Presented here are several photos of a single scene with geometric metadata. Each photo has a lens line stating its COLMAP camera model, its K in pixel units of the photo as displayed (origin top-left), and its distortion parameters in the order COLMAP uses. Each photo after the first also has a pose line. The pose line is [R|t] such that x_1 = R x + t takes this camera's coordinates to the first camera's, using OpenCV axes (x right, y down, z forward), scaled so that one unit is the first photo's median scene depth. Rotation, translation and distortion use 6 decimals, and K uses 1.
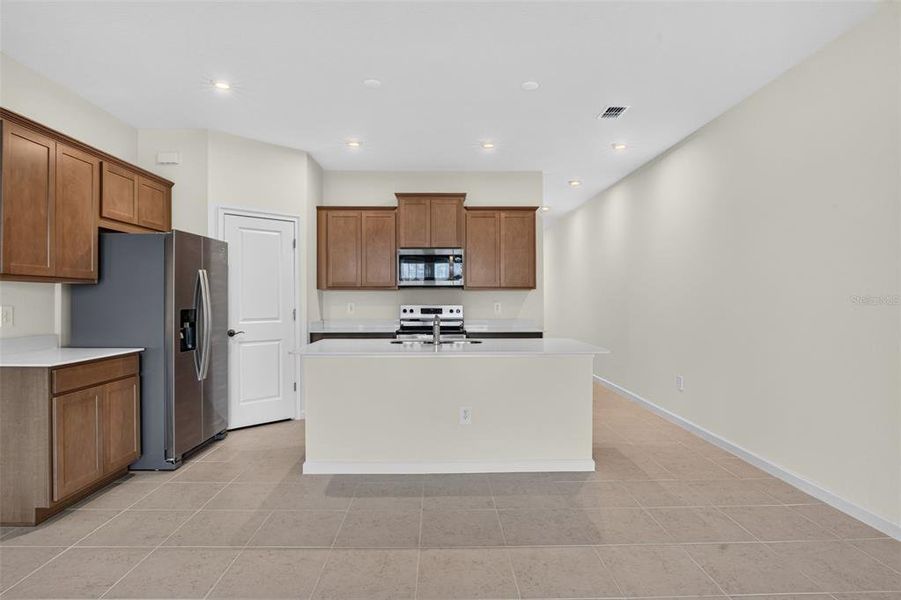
lens RADIAL K [[462.7, 0, 450.5], [0, 462.7, 300.0], [0, 0, 1]] dist [-0.027459, 0.000249]
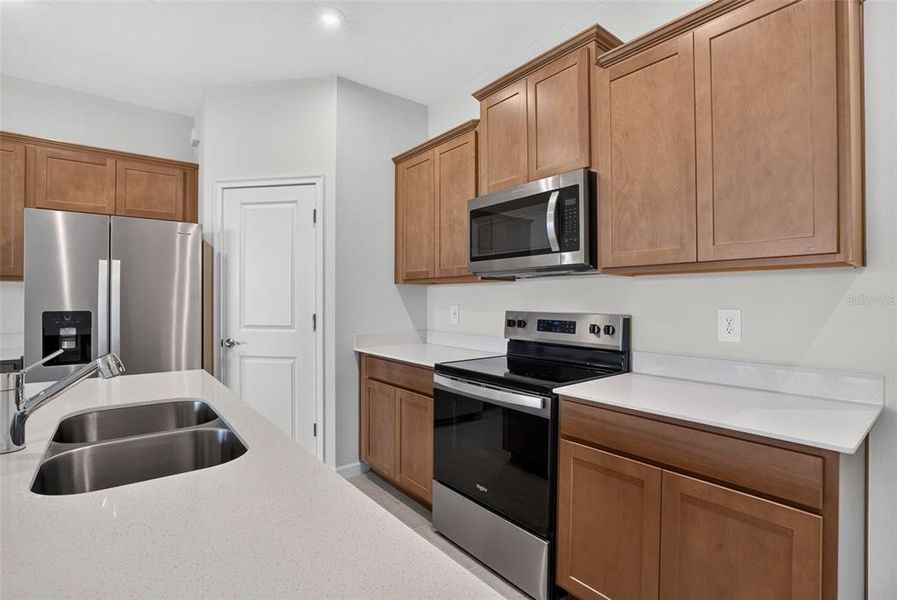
lens RADIAL K [[421.0, 0, 446.0], [0, 421.0, 297.3], [0, 0, 1]] dist [-0.026768, -0.000225]
pose [[0.604980, -0.000113, -0.796240, 0.269103], [-0.004472, 0.999984, -0.003540, -0.003294], [0.796228, 0.005702, 0.604970, 0.803313]]
